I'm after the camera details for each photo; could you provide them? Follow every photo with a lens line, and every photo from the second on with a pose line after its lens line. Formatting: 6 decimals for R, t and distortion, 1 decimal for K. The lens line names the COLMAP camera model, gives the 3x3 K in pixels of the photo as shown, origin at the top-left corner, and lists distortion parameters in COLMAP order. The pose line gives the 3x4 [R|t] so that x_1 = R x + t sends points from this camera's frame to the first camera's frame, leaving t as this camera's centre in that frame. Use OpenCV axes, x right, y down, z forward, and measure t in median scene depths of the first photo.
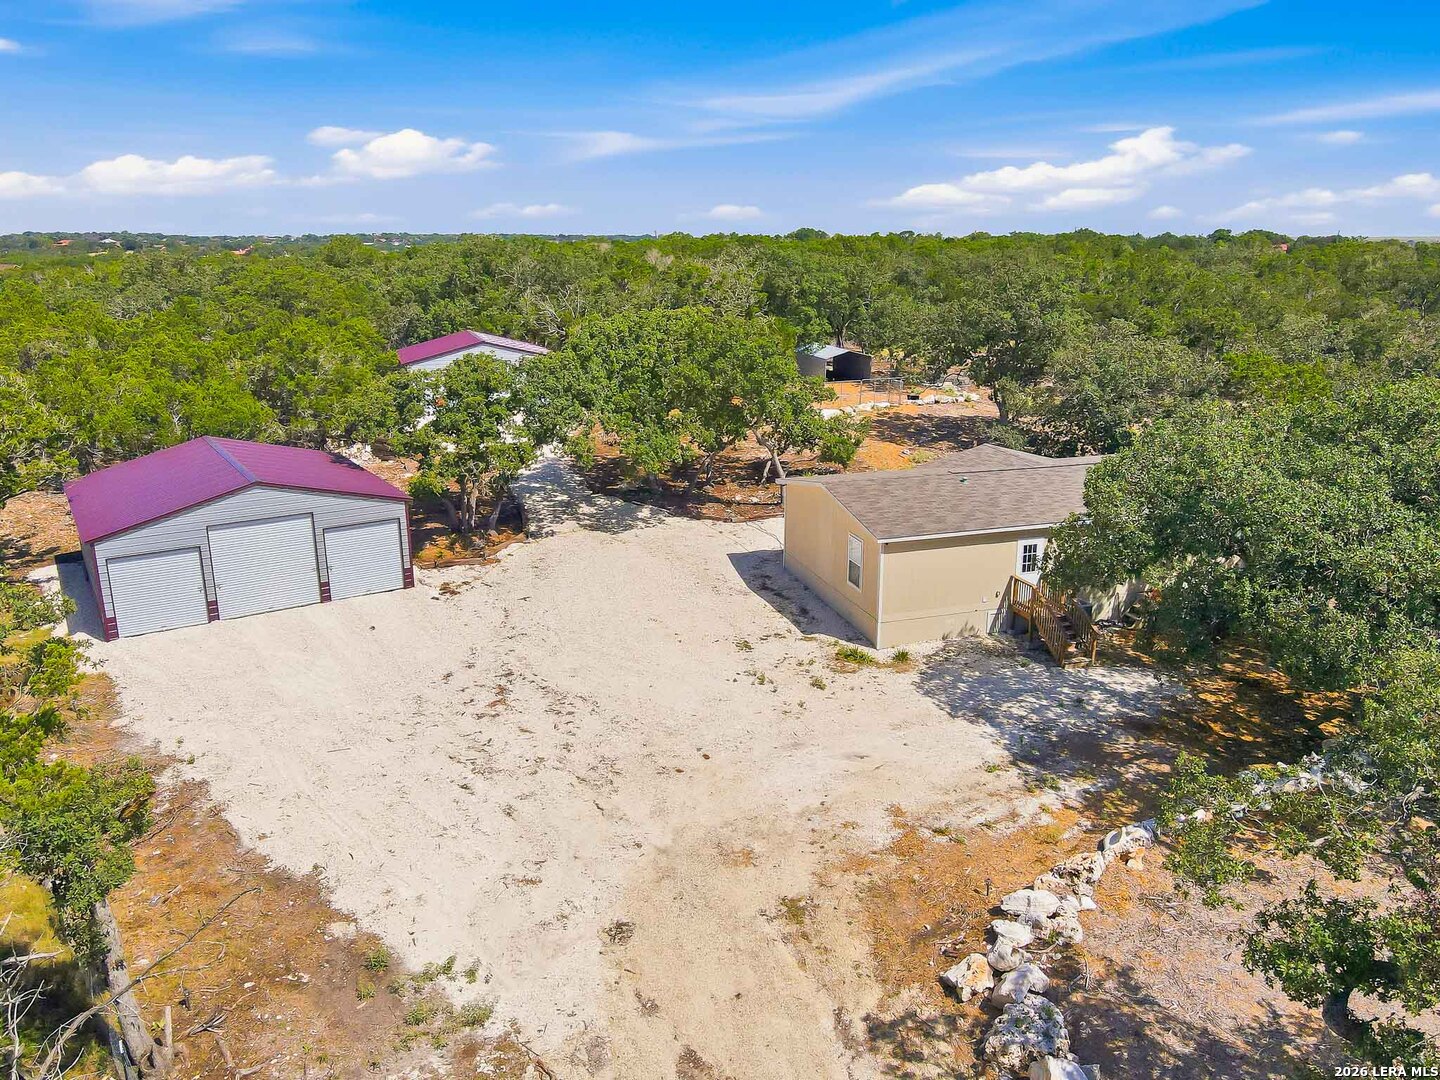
lens RADIAL K [[1073.2, 0, 725.8], [0, 1073.2, 536.6], [0, 0, 1]] dist [0.007394, 0.005704]
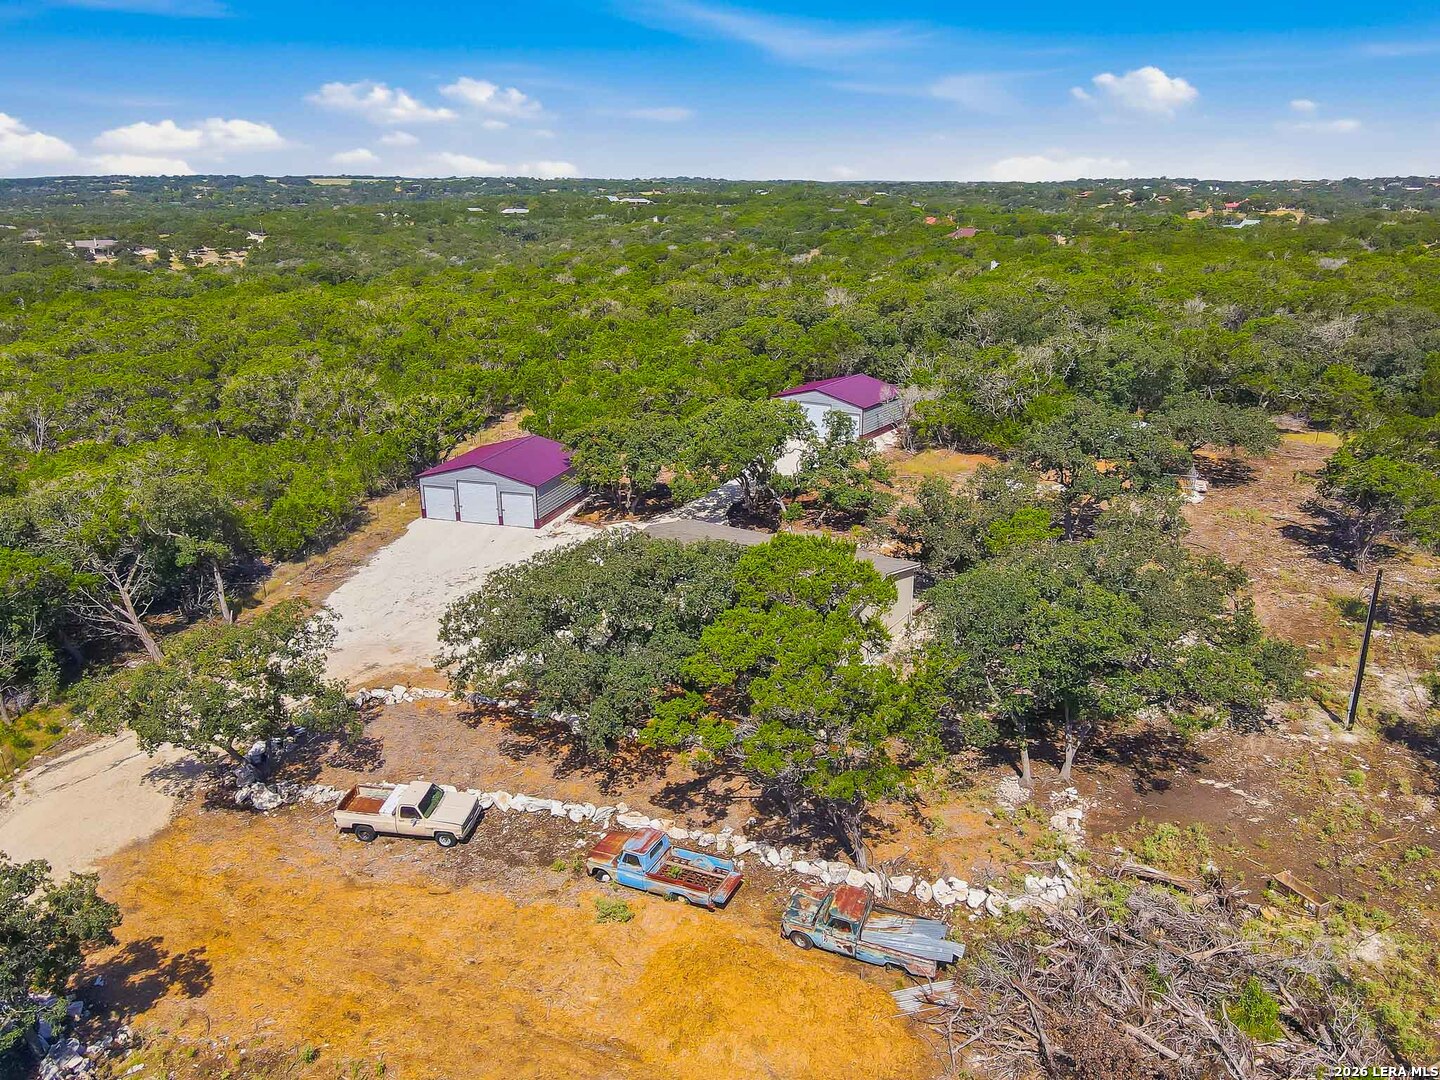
lens RADIAL K [[1073.2, 0, 725.8], [0, 1073.2, 536.6], [0, 0, 1]] dist [0.007394, 0.005704]
pose [[0.638067, 0.245231, -0.729885, 1.560515], [-0.206713, 0.967684, 0.144419, -0.336232], [0.741714, 0.058728, 0.668140, -0.102222]]
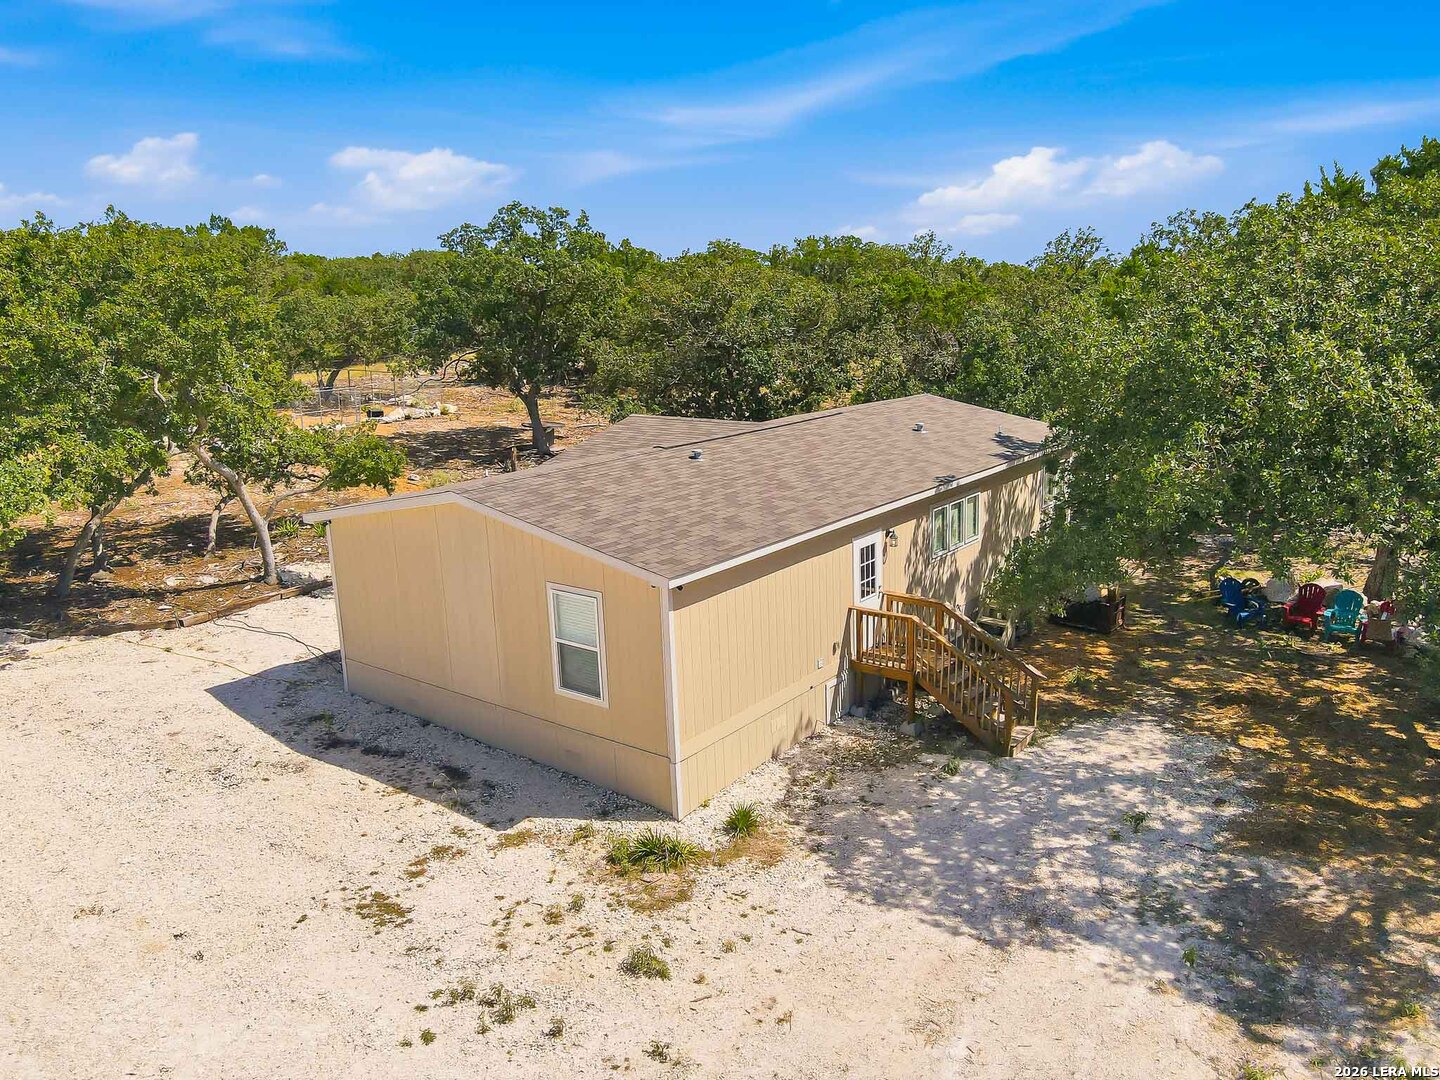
lens RADIAL K [[1073.2, 0, 725.8], [0, 1073.2, 536.6], [0, 0, 1]] dist [0.007394, 0.005704]
pose [[0.826035, -0.154106, 0.542141, -0.071837], [0.184563, 0.982819, -0.001839, -0.009308], [-0.532543, 0.101578, 0.840286, 0.586097]]
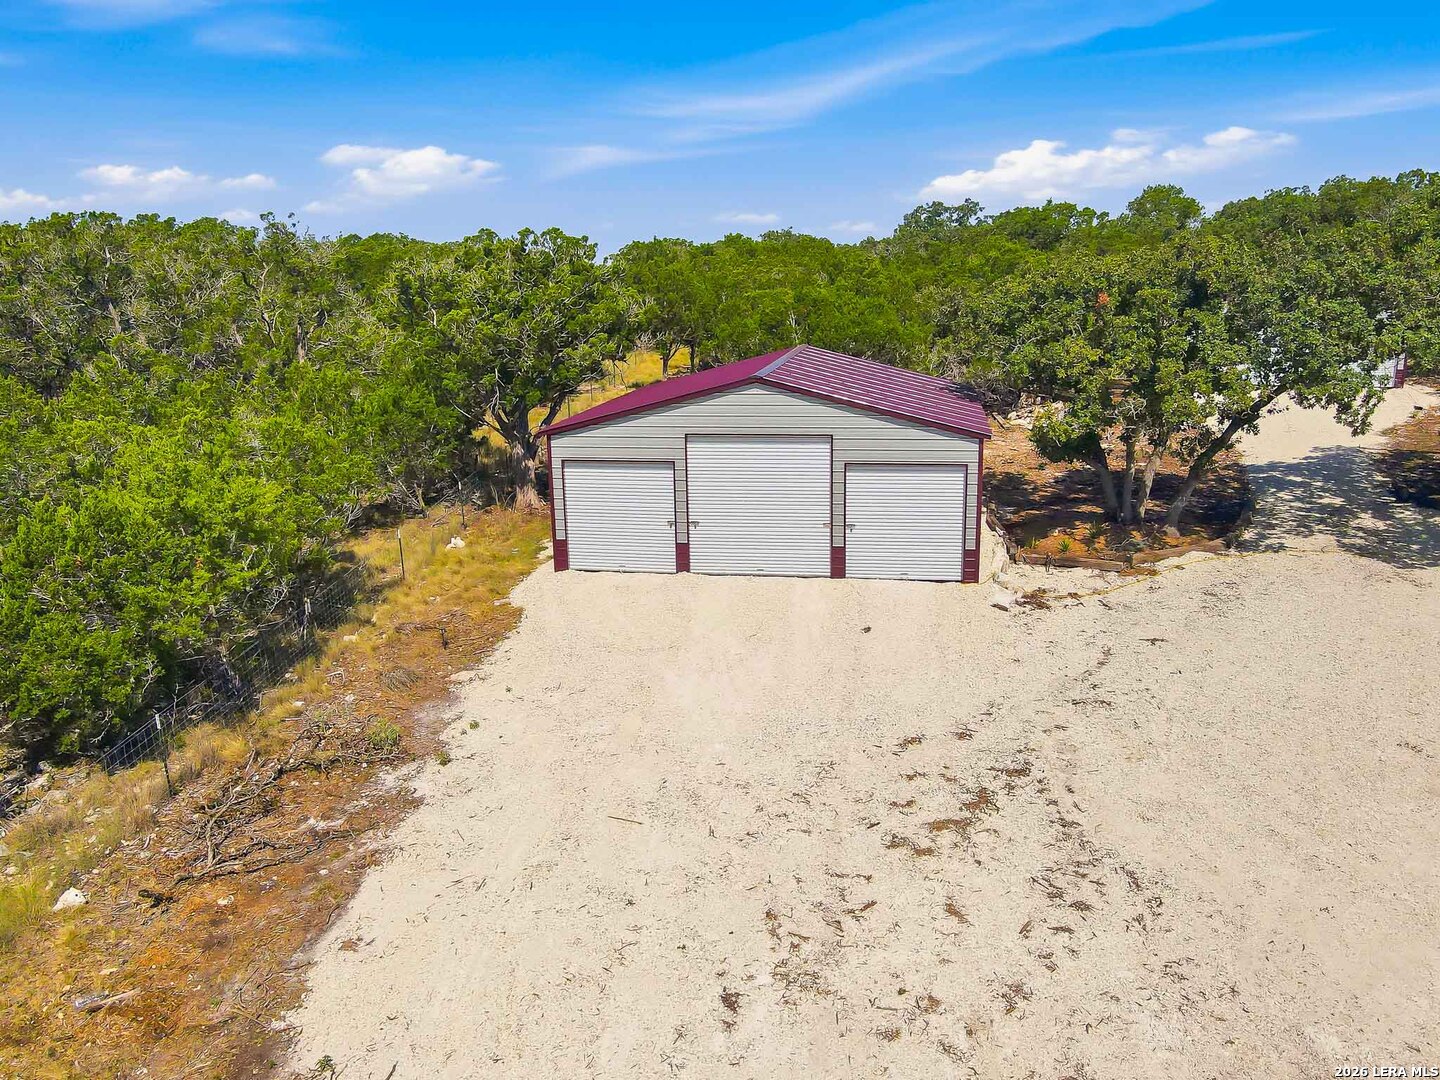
lens RADIAL K [[1089.1, 0, 726.6], [0, 1089.1, 543.0], [0, 0, 1]] dist [-0.005053, 0.043210]
pose [[0.725965, 0.155291, -0.669970, 0.017710], [-0.168139, 0.984687, 0.046047, 0.022244], [0.666861, 0.079220, 0.740959, 0.490568]]
